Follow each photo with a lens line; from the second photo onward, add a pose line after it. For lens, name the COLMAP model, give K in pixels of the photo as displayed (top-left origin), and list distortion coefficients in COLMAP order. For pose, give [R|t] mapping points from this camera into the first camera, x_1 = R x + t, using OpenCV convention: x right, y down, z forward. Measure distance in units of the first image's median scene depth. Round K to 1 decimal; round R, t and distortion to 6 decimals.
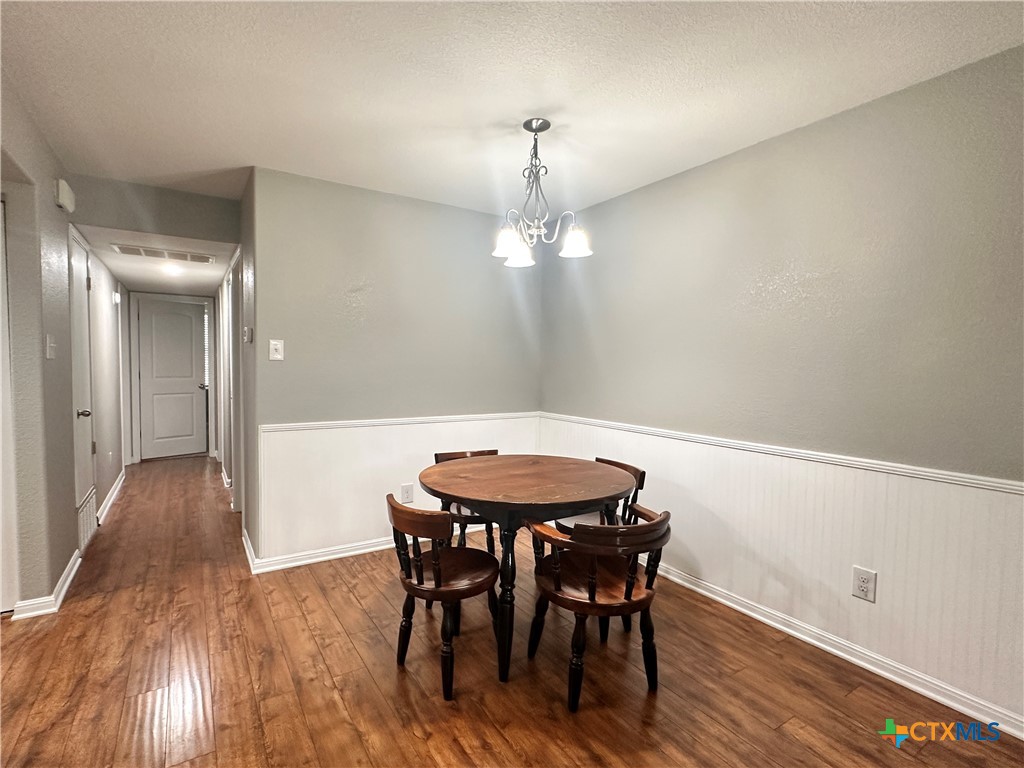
lens RADIAL K [[483.0, 0, 512.0], [0, 483.0, 384.0], [0, 0, 1]] dist [-0.001327, -0.000285]
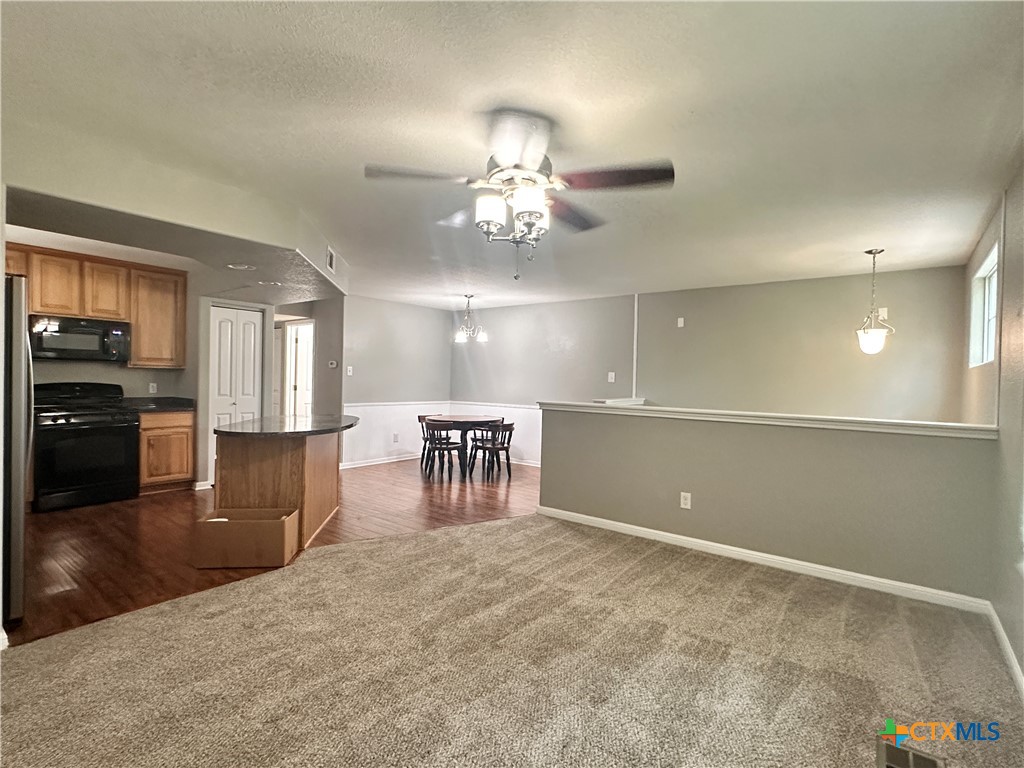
lens RADIAL K [[500.4, 0, 510.4], [0, 500.4, 384.1], [0, 0, 1]] dist [-0.000662, -0.000644]
pose [[0.947797, 0.009610, 0.318729, -0.651202], [-0.000754, 0.999611, -0.027897, 0.069173], [-0.318873, 0.026201, 0.947435, -1.846075]]
